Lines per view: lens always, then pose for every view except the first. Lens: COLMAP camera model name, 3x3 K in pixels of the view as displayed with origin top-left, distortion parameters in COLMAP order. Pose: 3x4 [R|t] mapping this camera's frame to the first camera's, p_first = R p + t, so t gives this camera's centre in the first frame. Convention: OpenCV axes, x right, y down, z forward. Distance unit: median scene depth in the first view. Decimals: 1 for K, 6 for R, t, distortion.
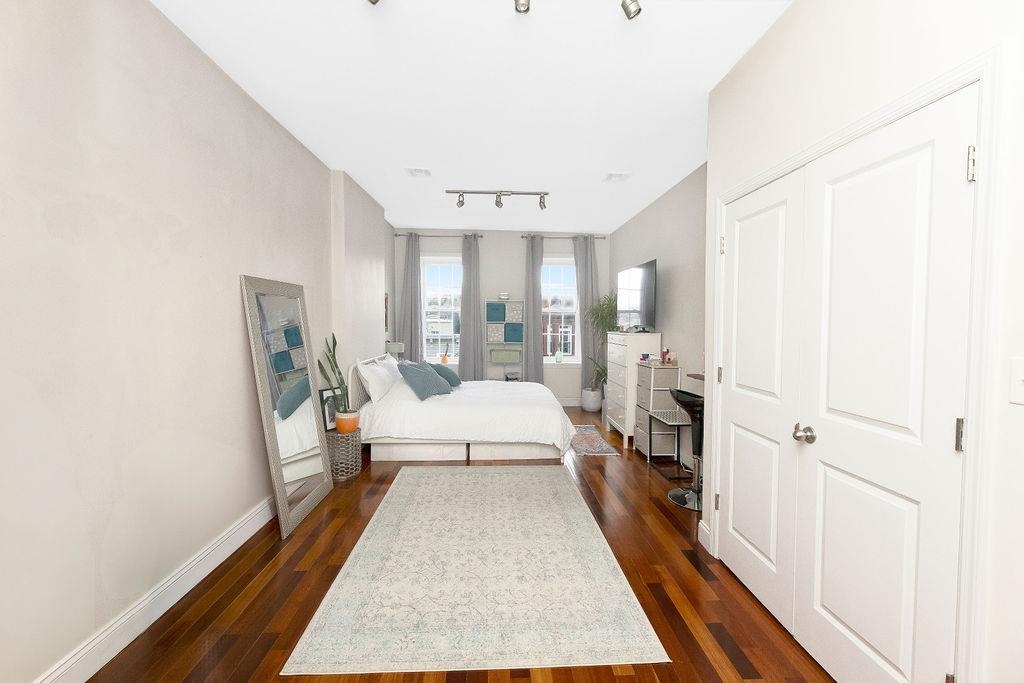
lens RADIAL K [[428.6, 0, 515.6], [0, 428.6, 340.0], [0, 0, 1]] dist [-0.003372, -0.005610]
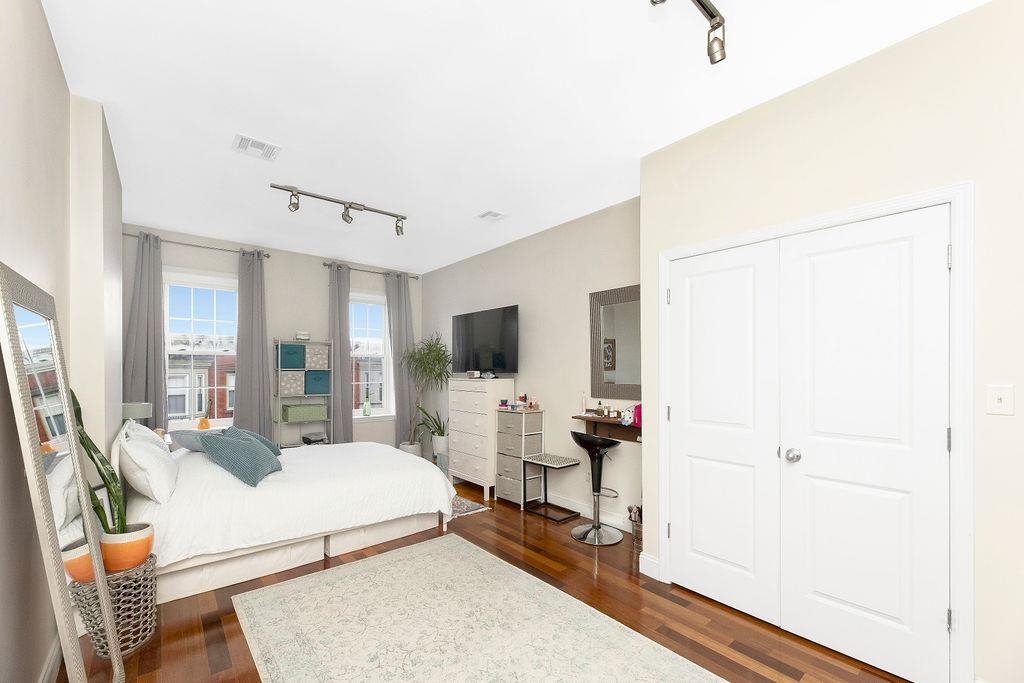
lens RADIAL K [[428.6, 0, 532.4], [0, 428.6, 368.9], [0, 0, 1]] dist [-0.003372, -0.005610]
pose [[0.784366, -0.006184, 0.620267, -0.231042], [0.032832, 0.998963, -0.031559, -0.004757], [-0.619429, 0.045118, 0.783755, 0.165396]]
